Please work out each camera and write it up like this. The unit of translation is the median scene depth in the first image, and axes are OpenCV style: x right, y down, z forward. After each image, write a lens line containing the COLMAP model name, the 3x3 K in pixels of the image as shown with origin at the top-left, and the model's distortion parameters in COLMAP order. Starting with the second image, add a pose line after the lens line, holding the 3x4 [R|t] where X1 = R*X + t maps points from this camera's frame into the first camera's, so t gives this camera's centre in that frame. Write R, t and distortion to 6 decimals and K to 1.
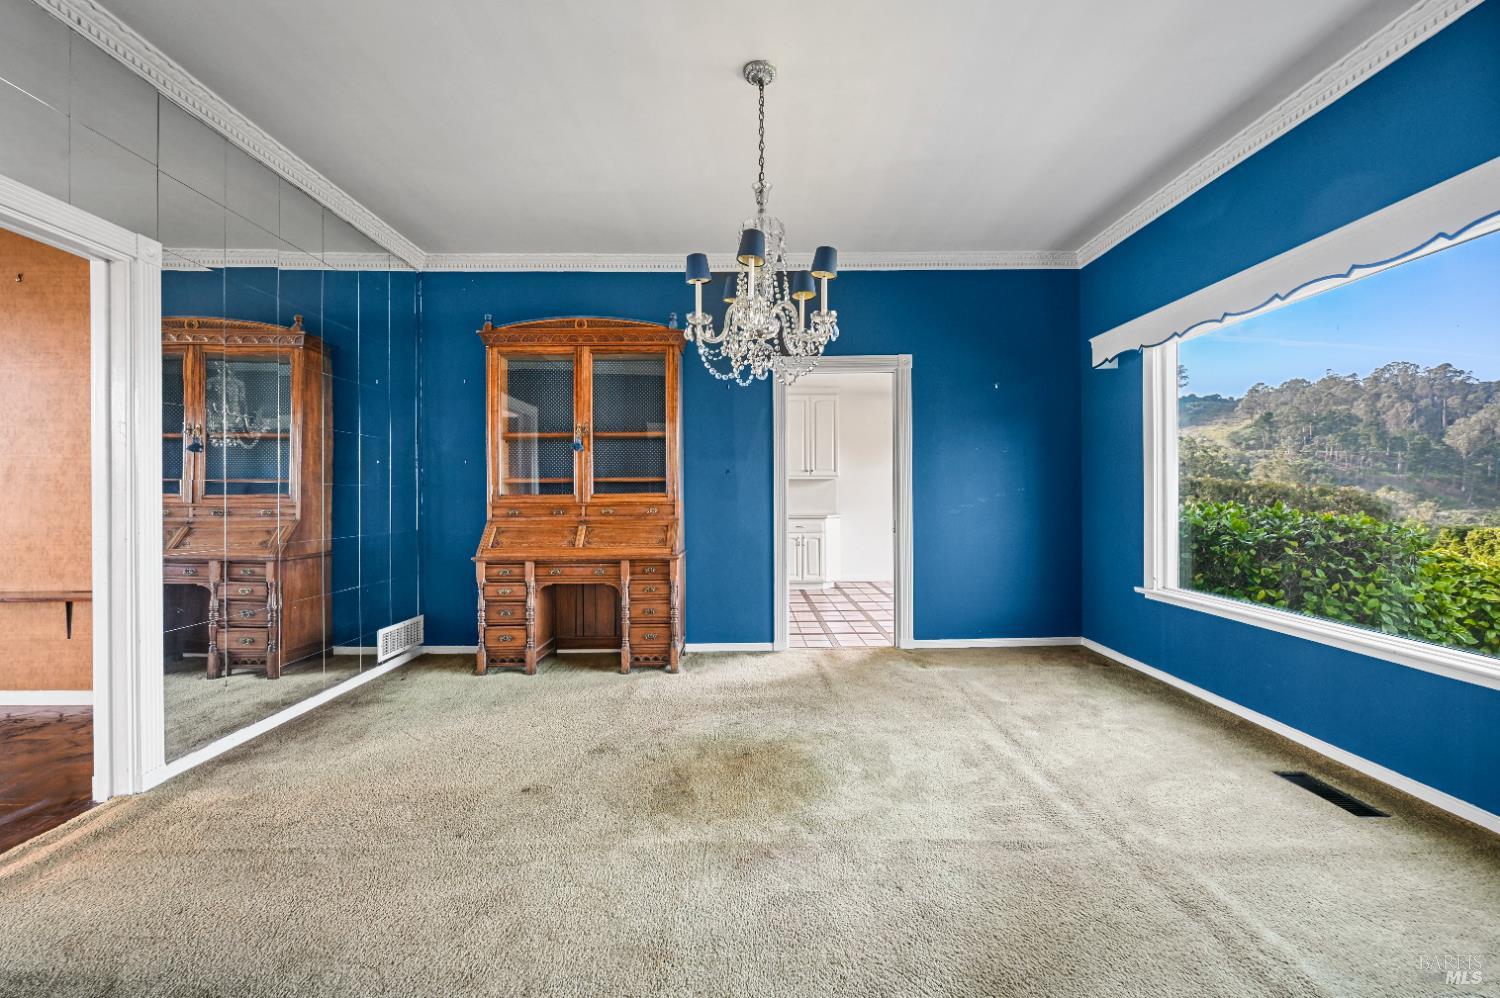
lens RADIAL K [[588.1, 0, 749.7], [0, 588.1, 495.0], [0, 0, 1]] dist [-0.002664, 0.000629]
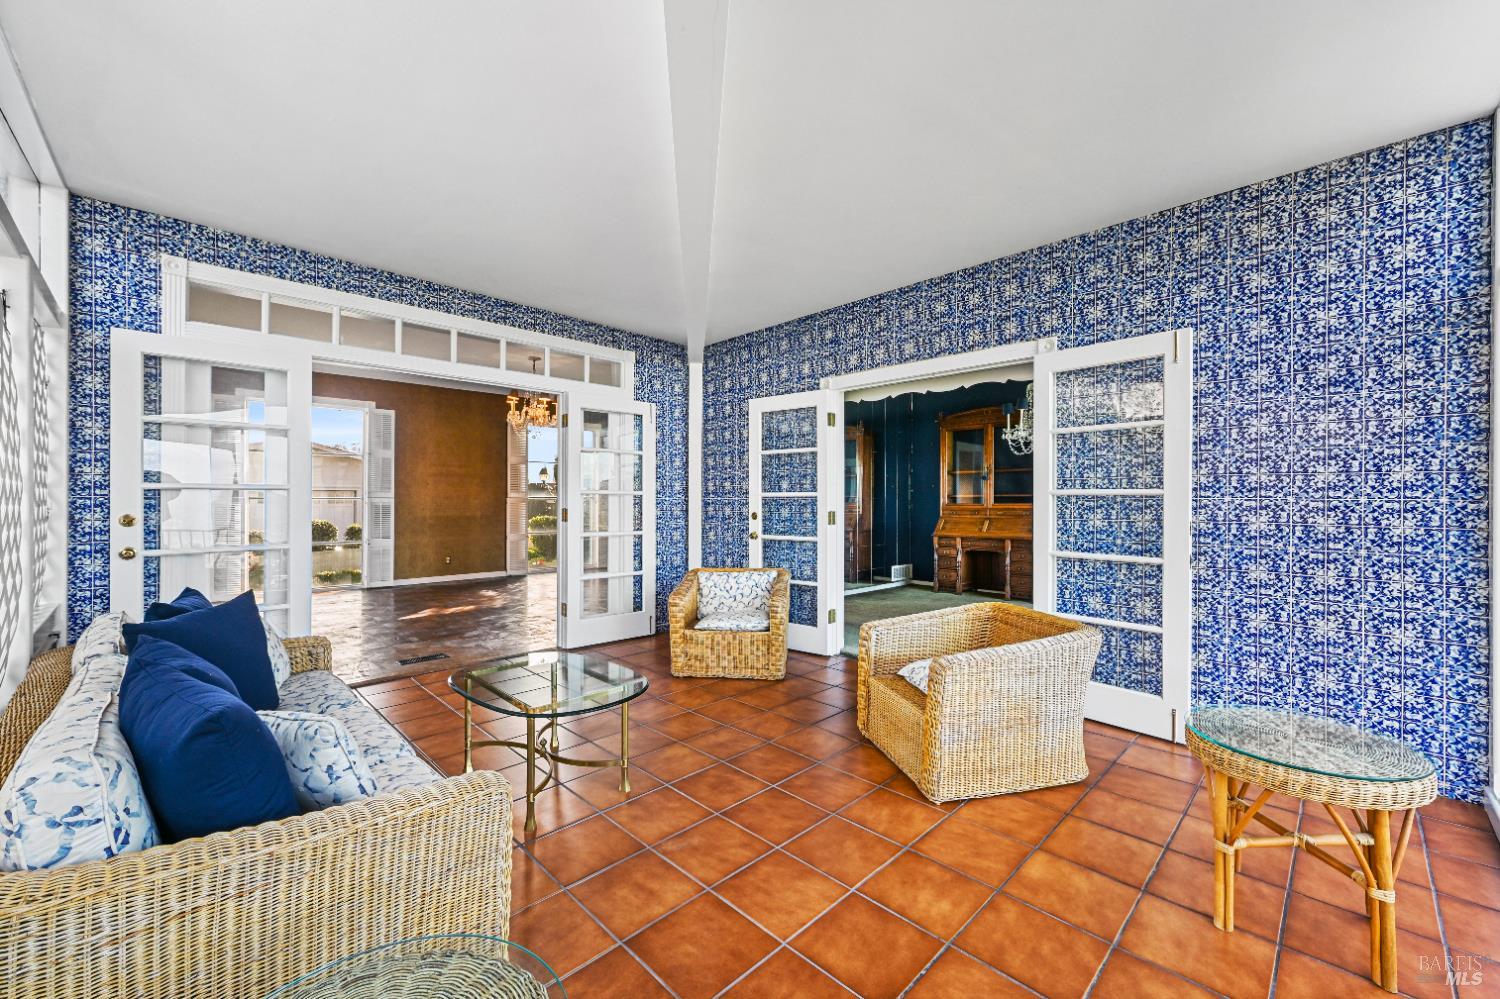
lens RADIAL K [[594.4, 0, 762.5], [0, 594.4, 501.6], [0, 0, 1]] dist [0.001736, 0.000183]
pose [[0.702365, 0.006744, -0.711785, 0.570151], [-0.005495, 0.999977, 0.004052, -0.010601], [0.711795, 0.001065, 0.702386, -0.846930]]
